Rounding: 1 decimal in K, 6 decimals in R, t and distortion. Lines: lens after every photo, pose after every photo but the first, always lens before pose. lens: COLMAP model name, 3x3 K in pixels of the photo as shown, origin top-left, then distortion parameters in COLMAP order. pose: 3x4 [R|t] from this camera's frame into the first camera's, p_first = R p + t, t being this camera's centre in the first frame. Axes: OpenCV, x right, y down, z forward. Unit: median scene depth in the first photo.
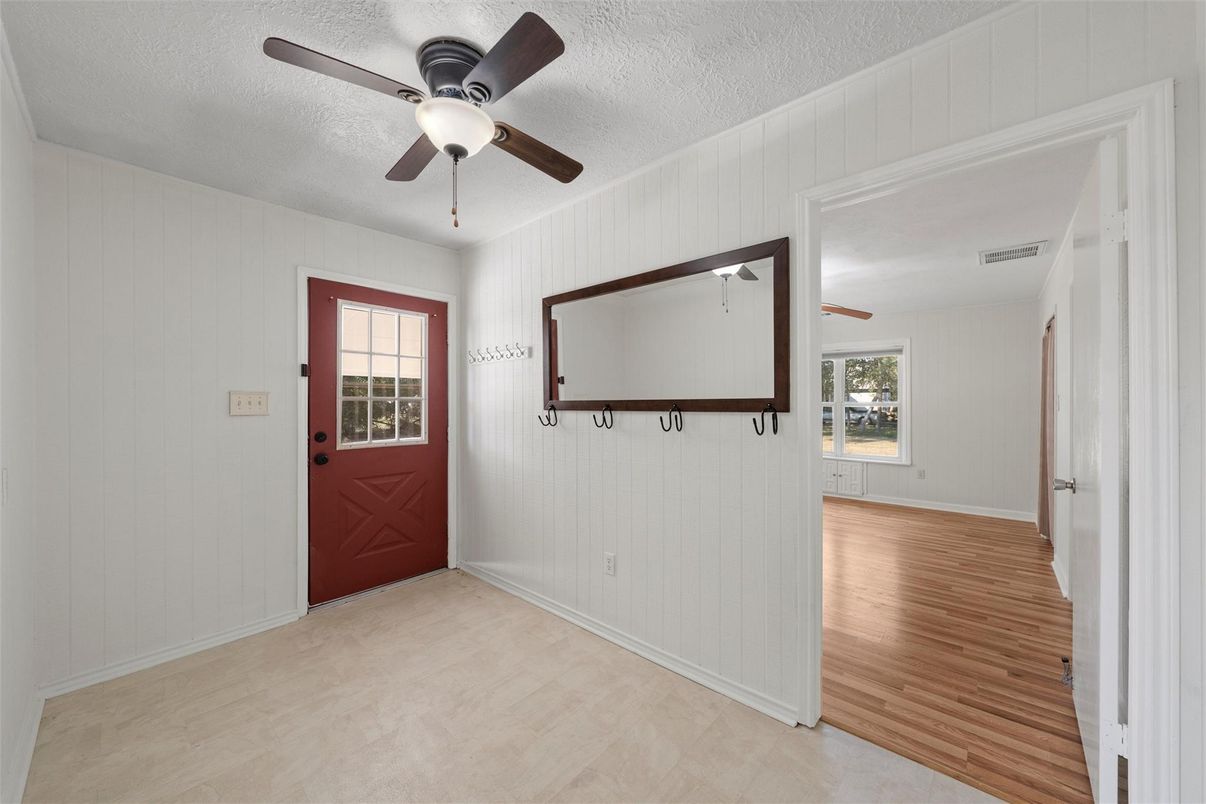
lens RADIAL K [[440.3, 0, 610.0], [0, 440.3, 405.4], [0, 0, 1]] dist [0.000085, -0.000382]
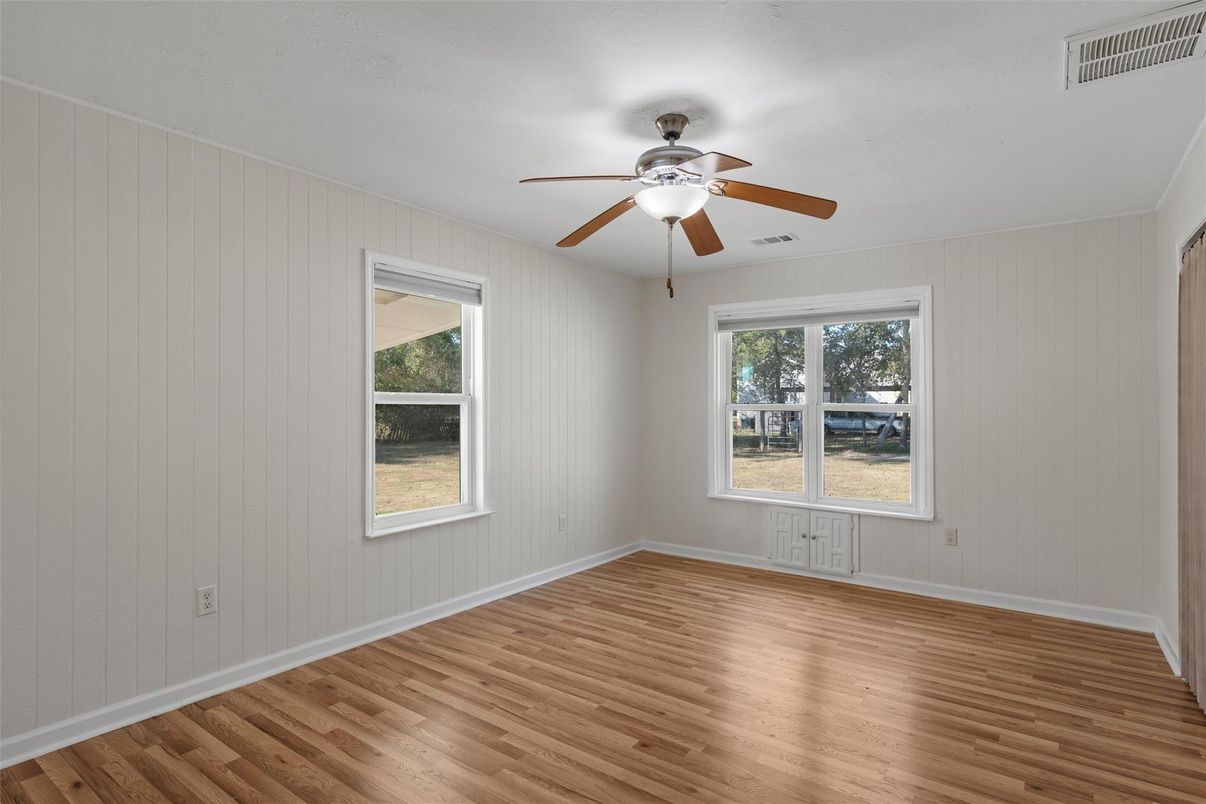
lens RADIAL K [[619.7, 0, 598.2], [0, 619.7, 401.1], [0, 0, 1]] dist [-0.005275, 0.000546]
pose [[0.996586, 0.003065, 0.082507, 0.207044], [-0.002159, 0.999936, -0.011074, -0.002096], [-0.082535, 0.010858, 0.996529, 0.271705]]
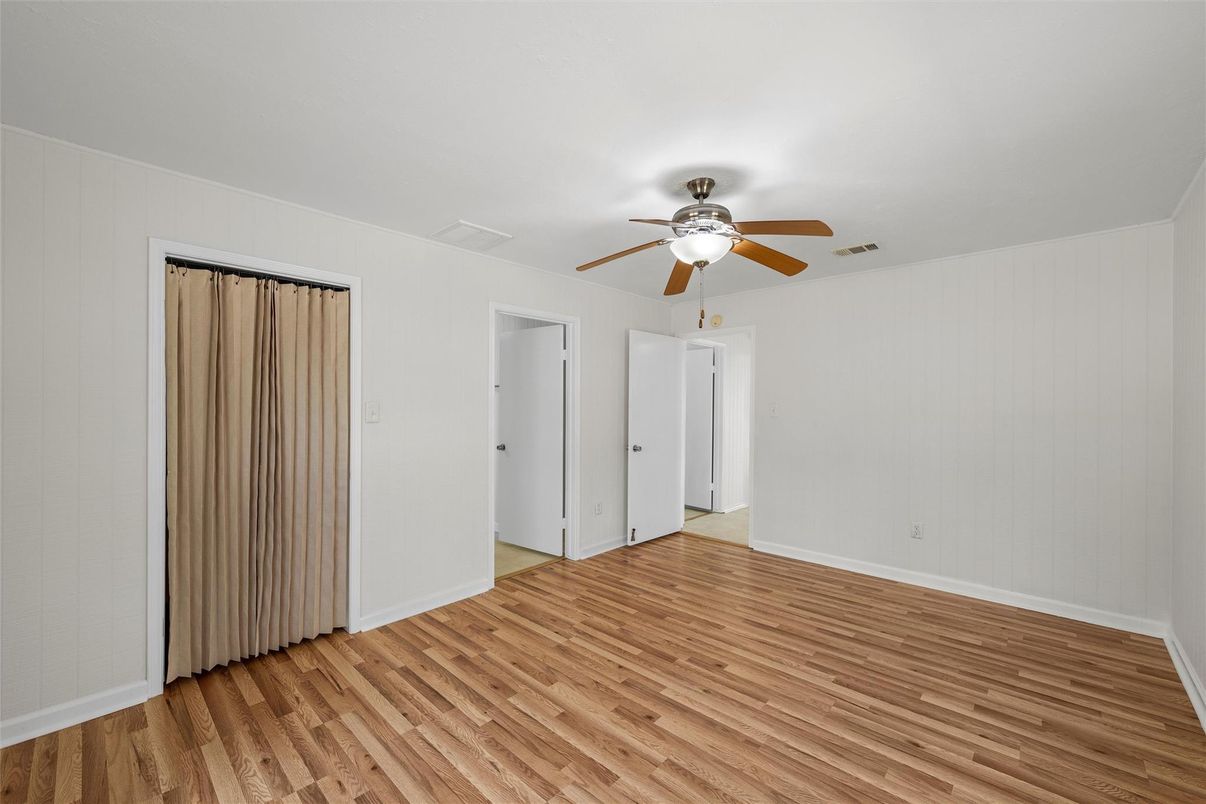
lens RADIAL K [[491.9, 0, 604.0], [0, 491.9, 405.7], [0, 0, 1]] dist [0.000205, 0.000060]
pose [[-0.999505, -0.006134, 0.030861, 0.366407], [-0.006125, 0.999981, 0.000393, -0.013038], [-0.030863, 0.000204, -0.999524, 1.140372]]
